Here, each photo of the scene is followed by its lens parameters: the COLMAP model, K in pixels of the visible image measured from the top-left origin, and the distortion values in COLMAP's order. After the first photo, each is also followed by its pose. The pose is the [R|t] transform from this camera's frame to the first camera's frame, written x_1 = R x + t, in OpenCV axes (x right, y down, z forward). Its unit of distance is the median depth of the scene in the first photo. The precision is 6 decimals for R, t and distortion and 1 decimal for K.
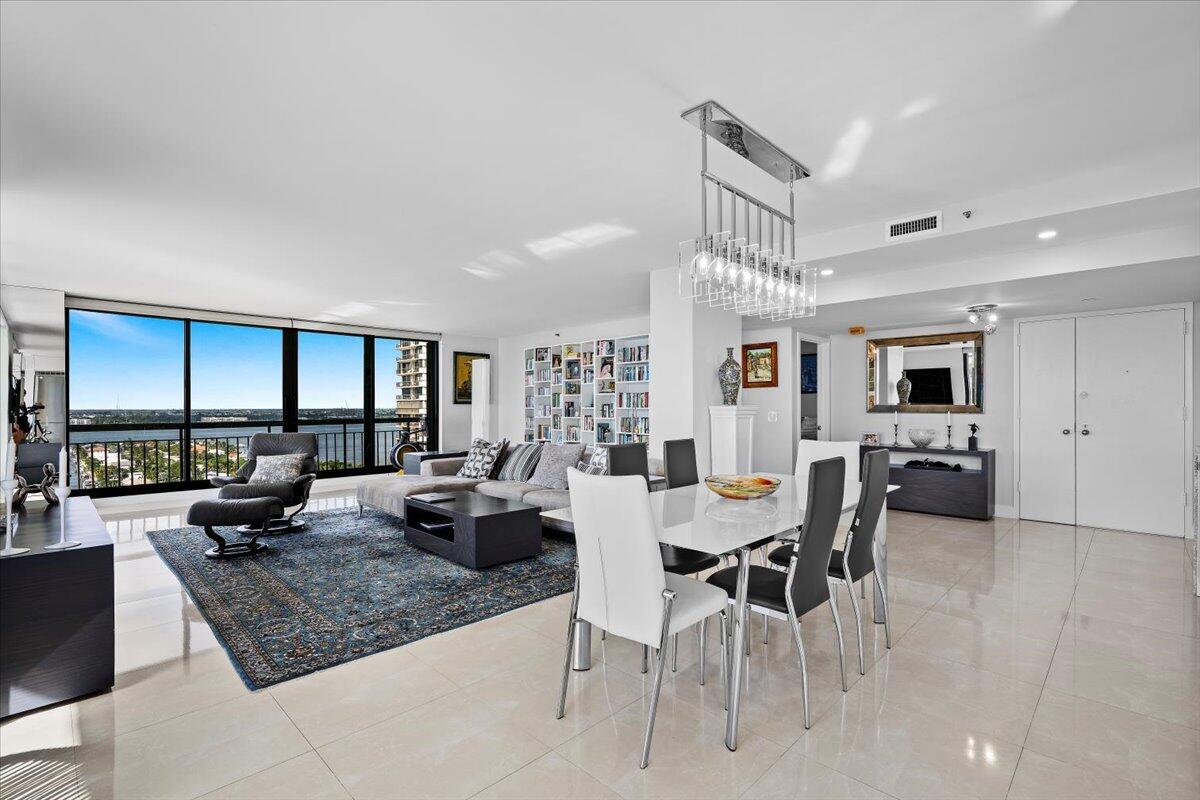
lens RADIAL K [[548.6, 0, 597.0], [0, 548.6, 407.2], [0, 0, 1]] dist [0.002137, 0.000058]
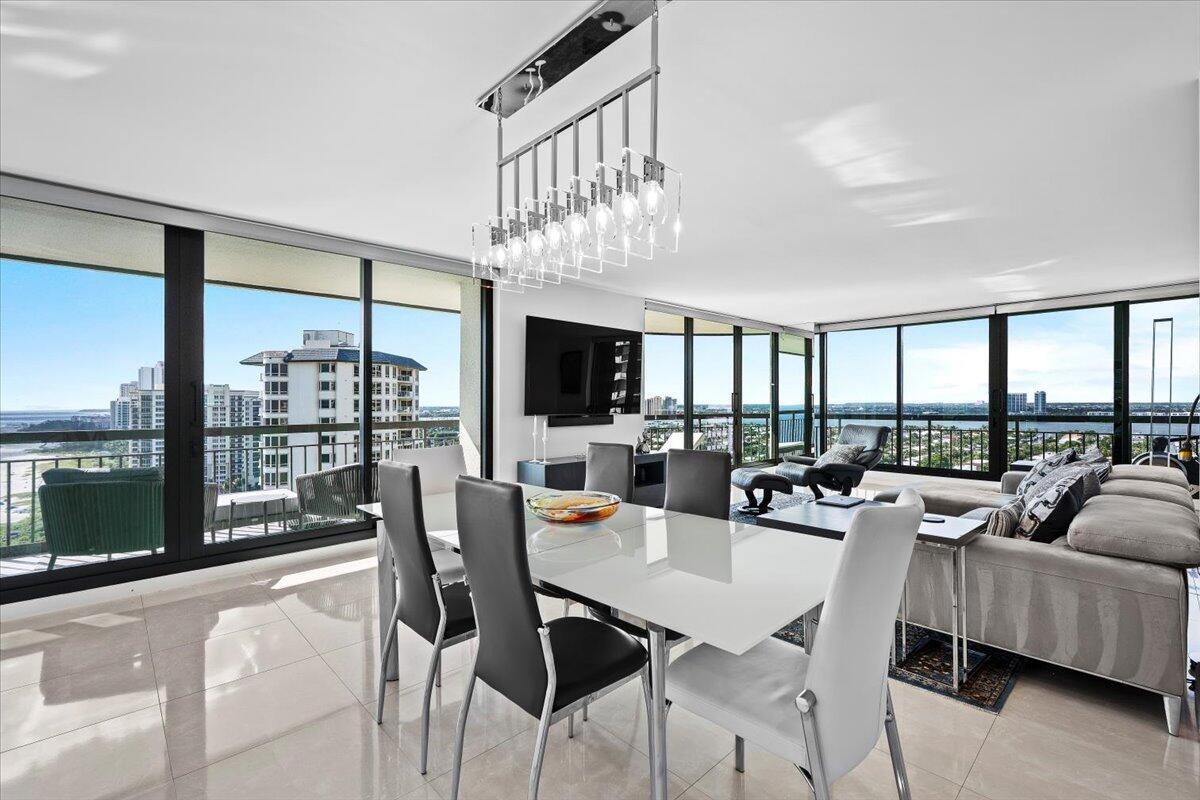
lens RADIAL K [[518.9, 0, 599.0], [0, 518.9, 399.9], [0, 0, 1]] dist [-0.001216, 0.000073]
pose [[-0.045084, -0.004712, -0.998972, 0.374421], [0.006475, 0.999966, -0.005009, -0.001455], [0.998962, -0.006694, -0.045052, 0.413371]]
